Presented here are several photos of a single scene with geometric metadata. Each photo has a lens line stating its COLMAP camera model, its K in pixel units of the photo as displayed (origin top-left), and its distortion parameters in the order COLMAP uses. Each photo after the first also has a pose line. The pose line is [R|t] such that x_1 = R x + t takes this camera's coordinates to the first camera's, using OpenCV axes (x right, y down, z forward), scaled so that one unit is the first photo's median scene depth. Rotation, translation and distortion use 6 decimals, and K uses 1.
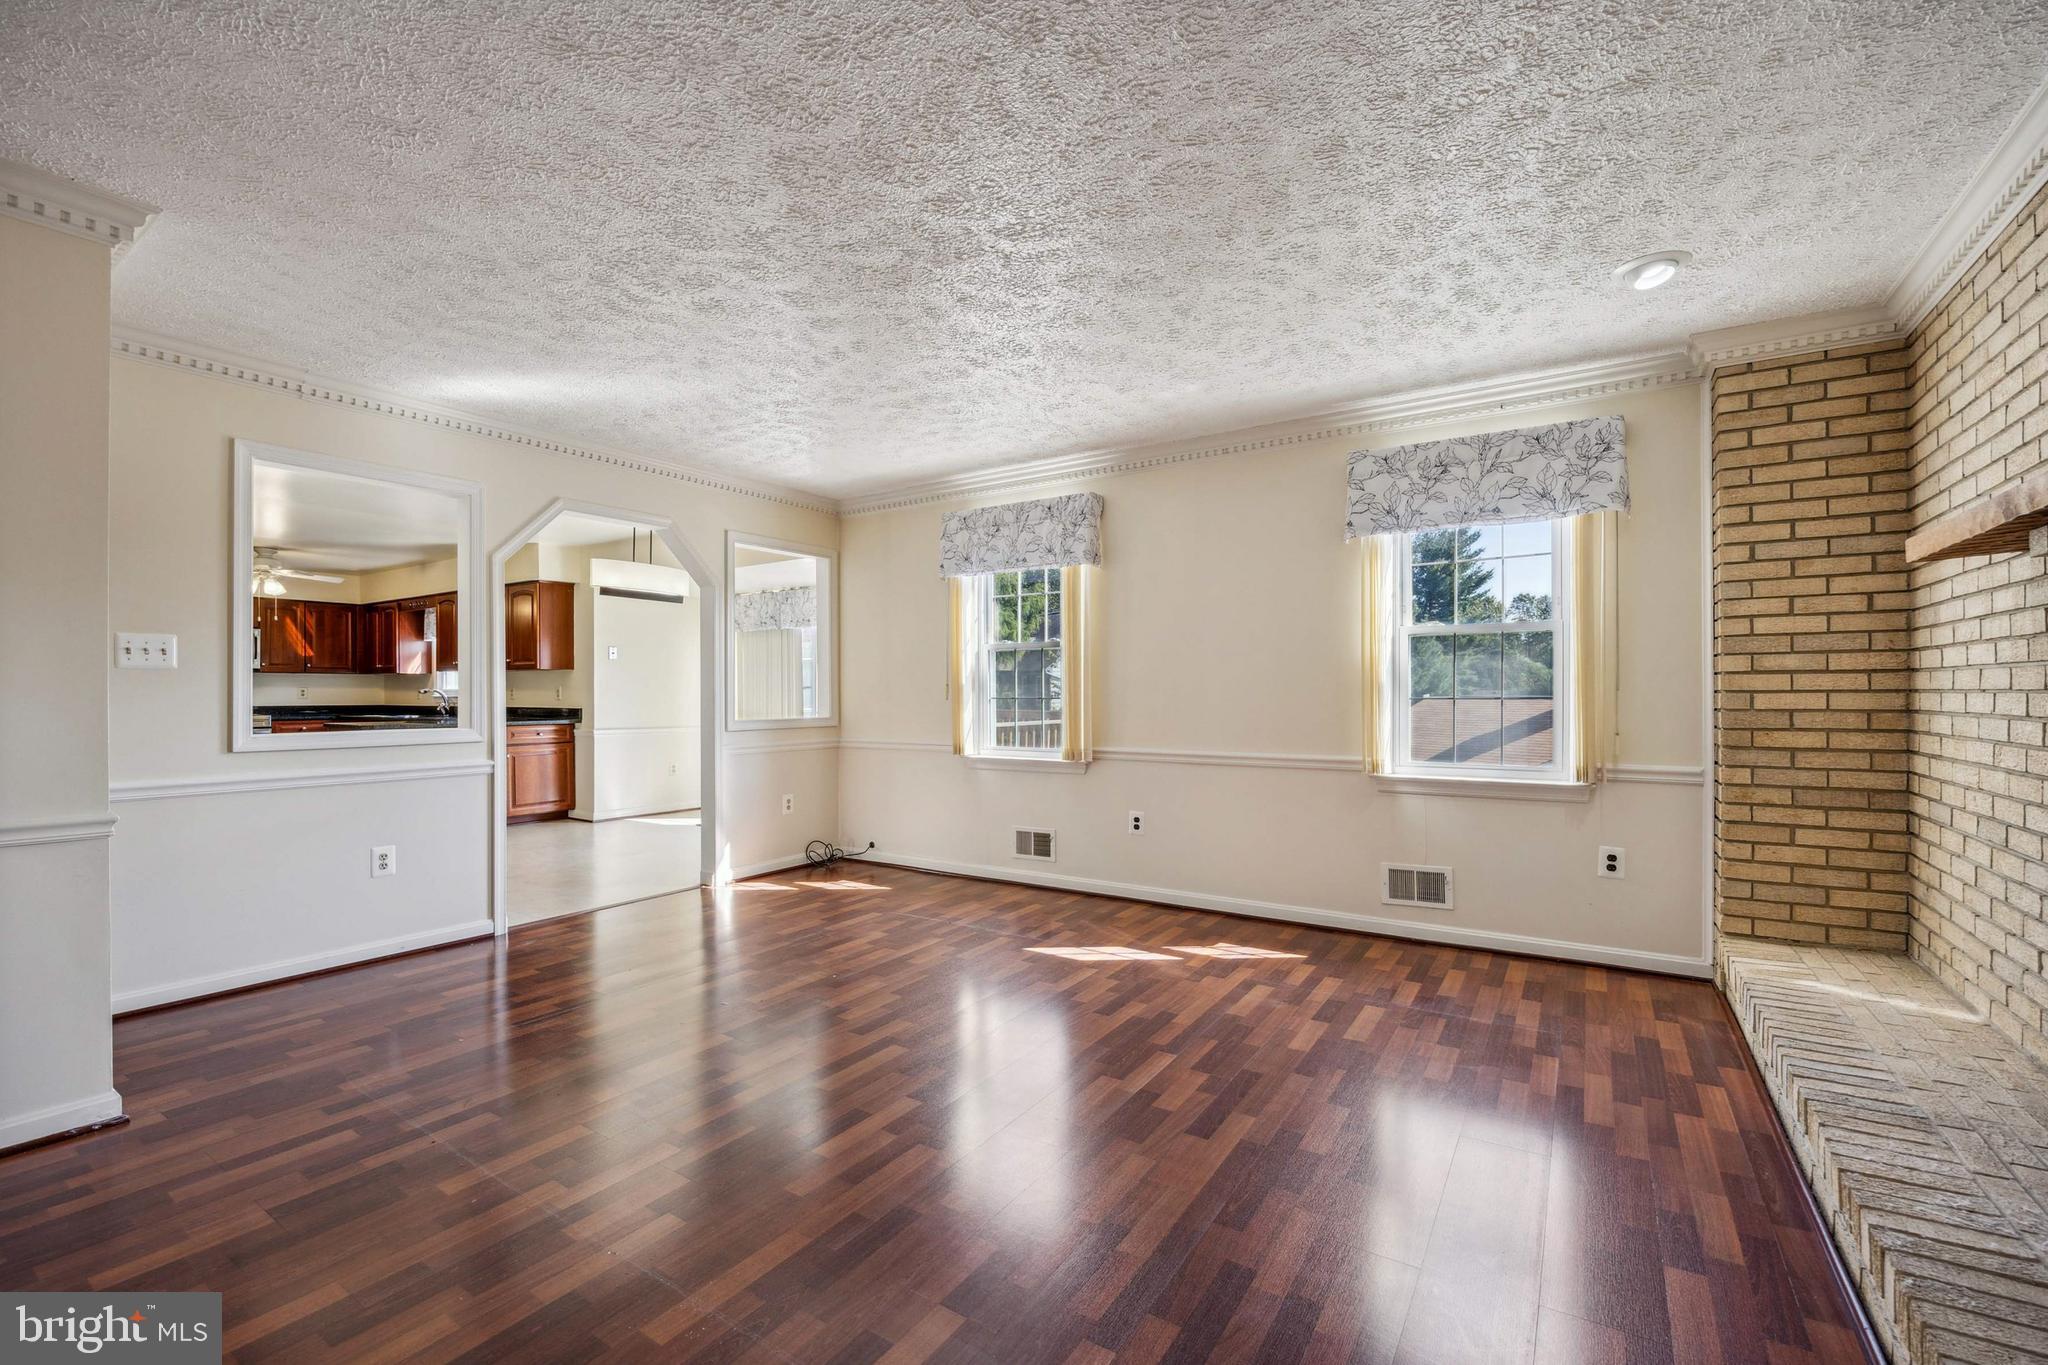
lens RADIAL K [[850.6, 0, 1005.9], [0, 850.6, 686.6], [0, 0, 1]] dist [-0.000527, -0.000136]
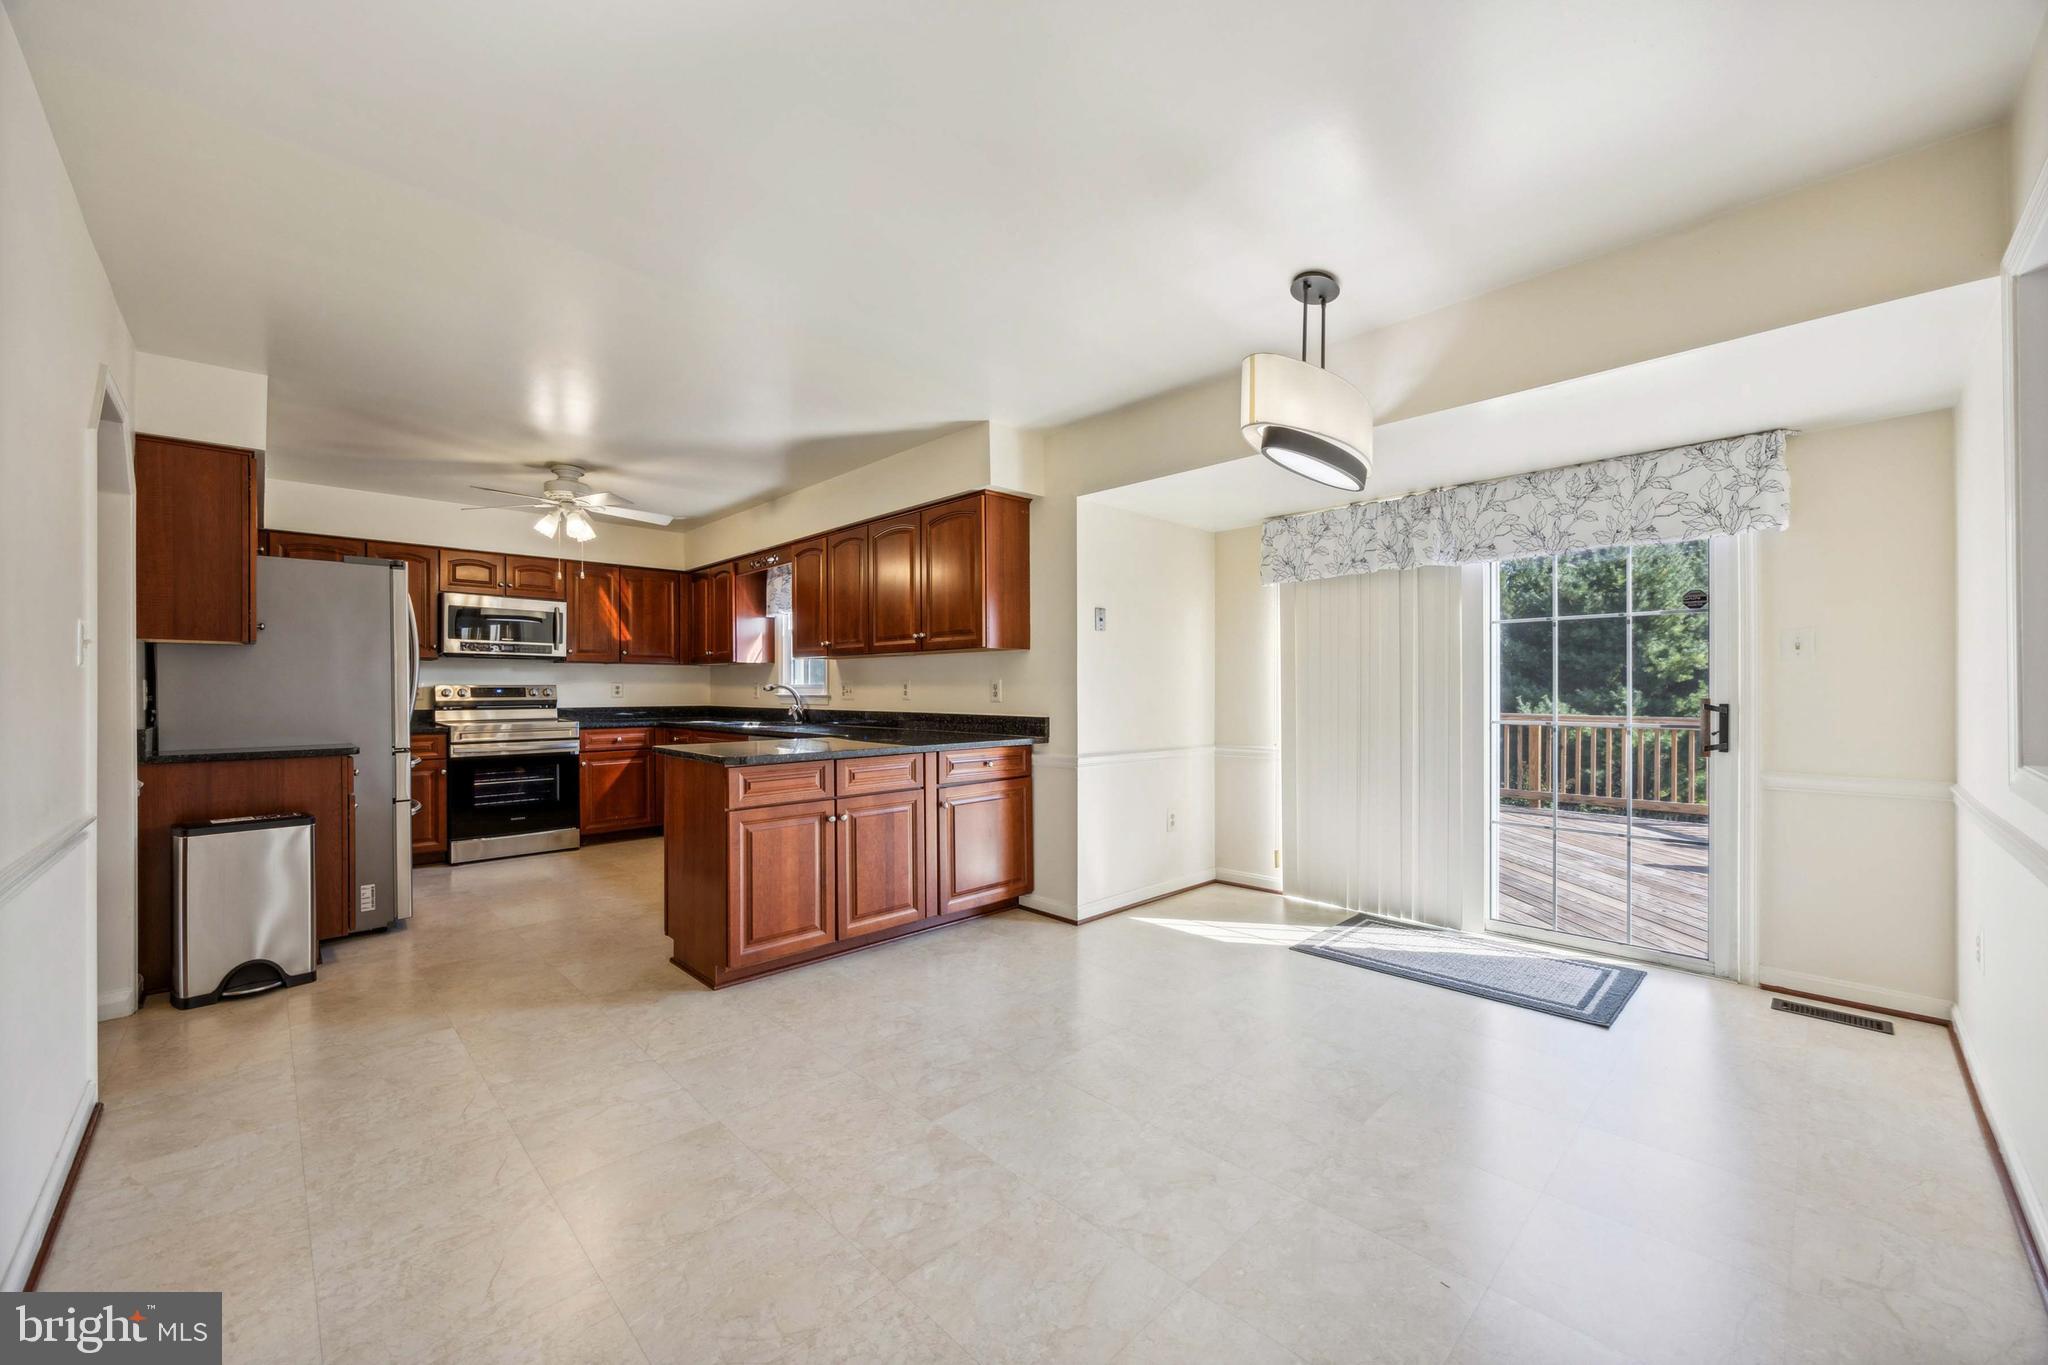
lens RADIAL K [[798.2, 0, 1013.0], [0, 798.2, 688.6], [0, 0, 1]] dist [0.002114, -0.000468]
pose [[0.975049, 0.000483, -0.221990, -0.347536], [0.000574, 0.999989, 0.004697, 0.003237], [0.221990, -0.004707, 0.975038, 0.410456]]
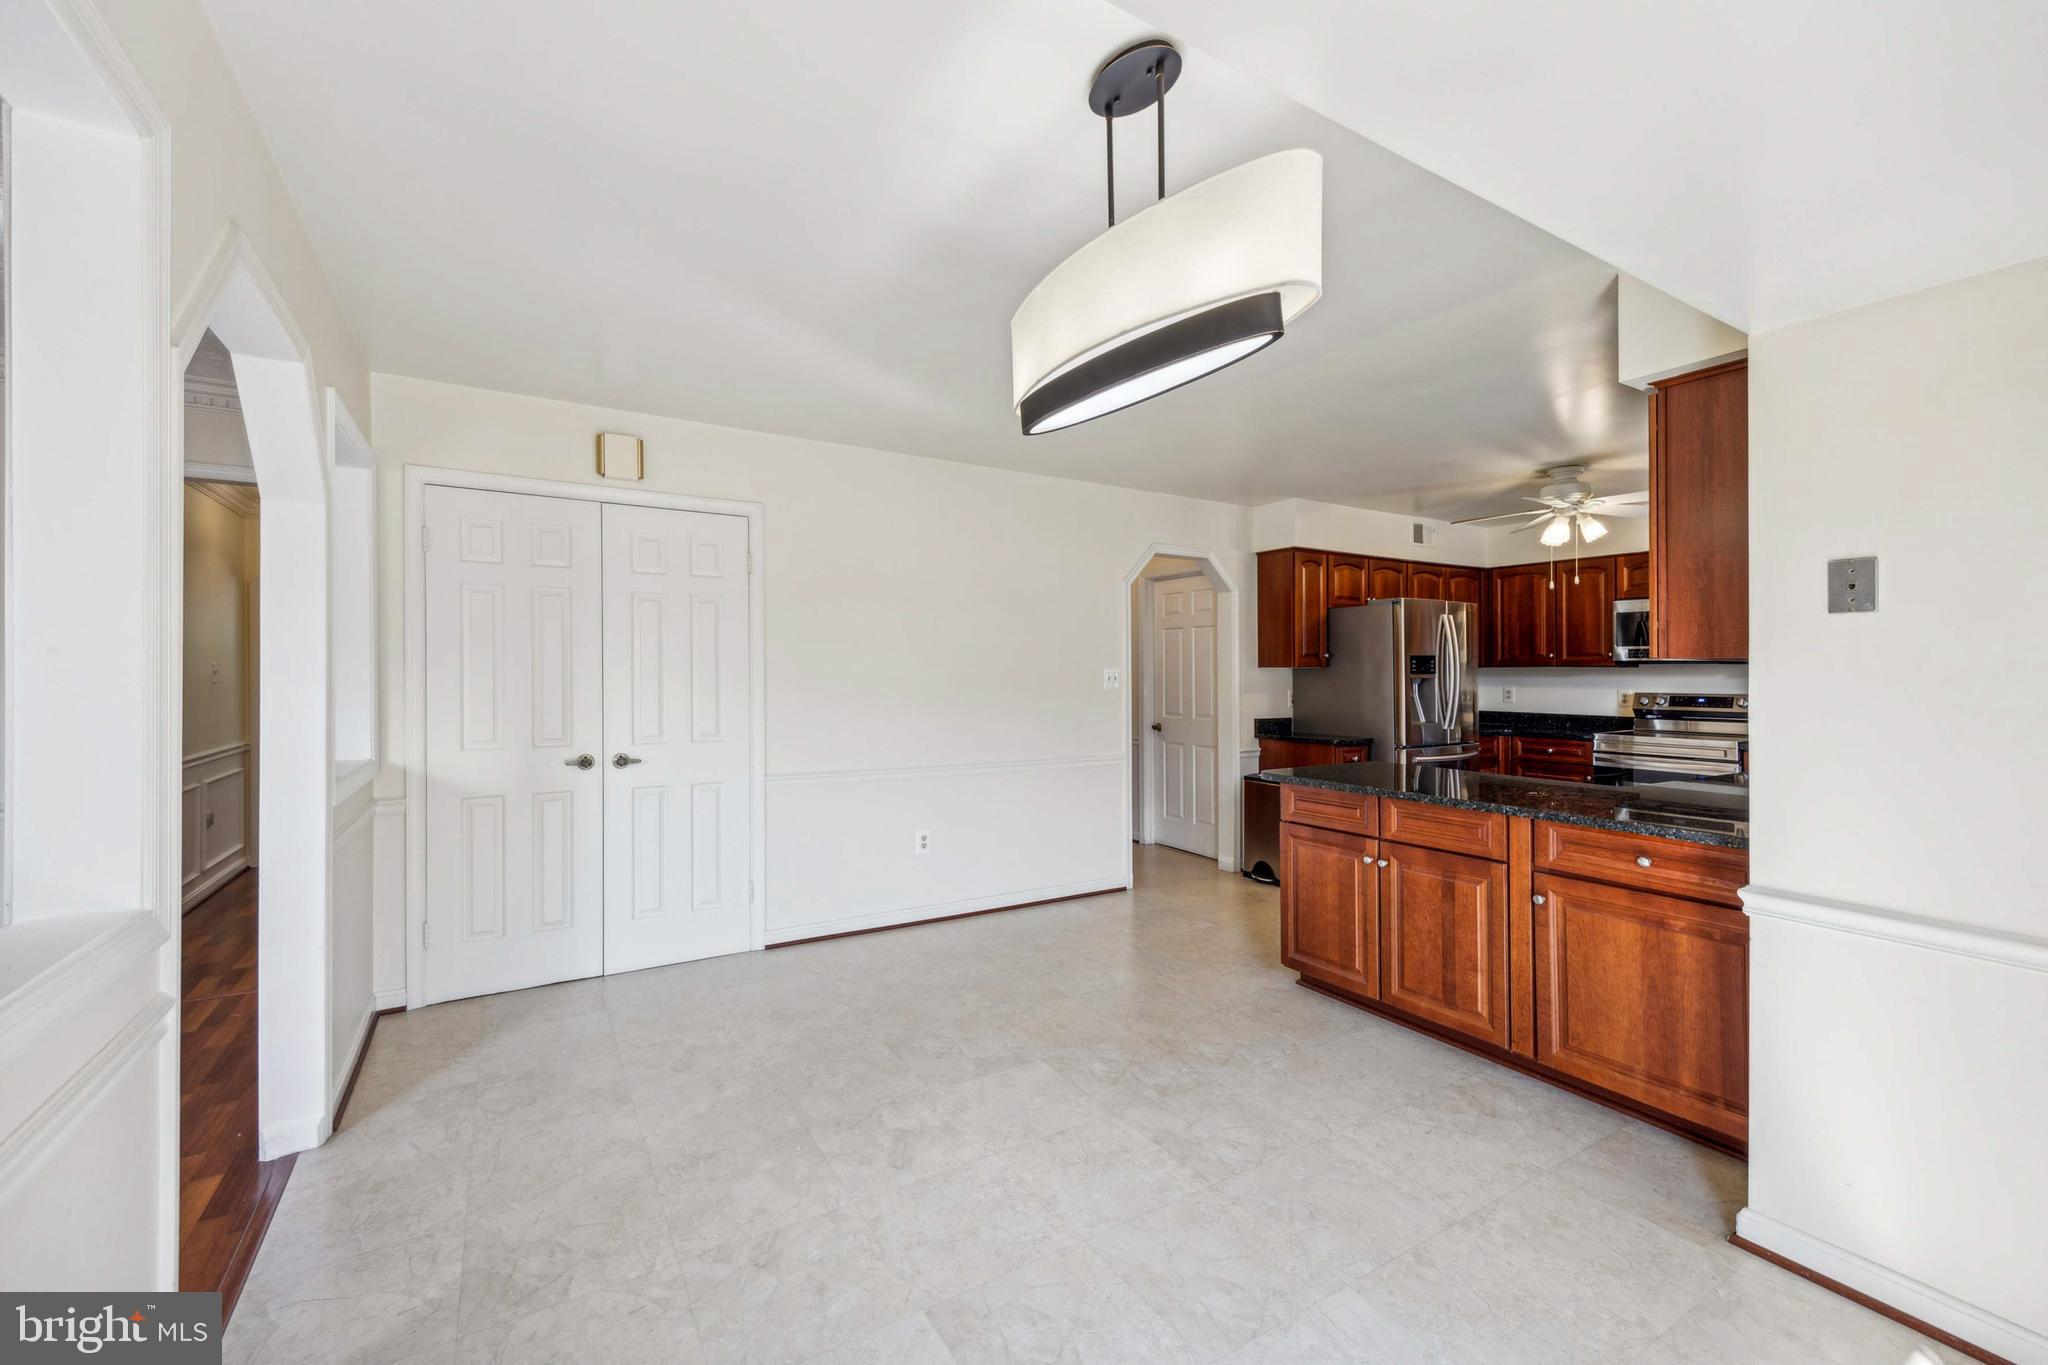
lens RADIAL K [[822.3, 0, 1003.3], [0, 822.3, 676.8], [0, 0, 1]] dist [-0.000561, 0.000037]
pose [[-0.438523, 0.005425, -0.898704, -0.135014], [0.000068, 0.999982, 0.006003, -0.013298], [0.898720, 0.002571, -0.438515, 0.768083]]
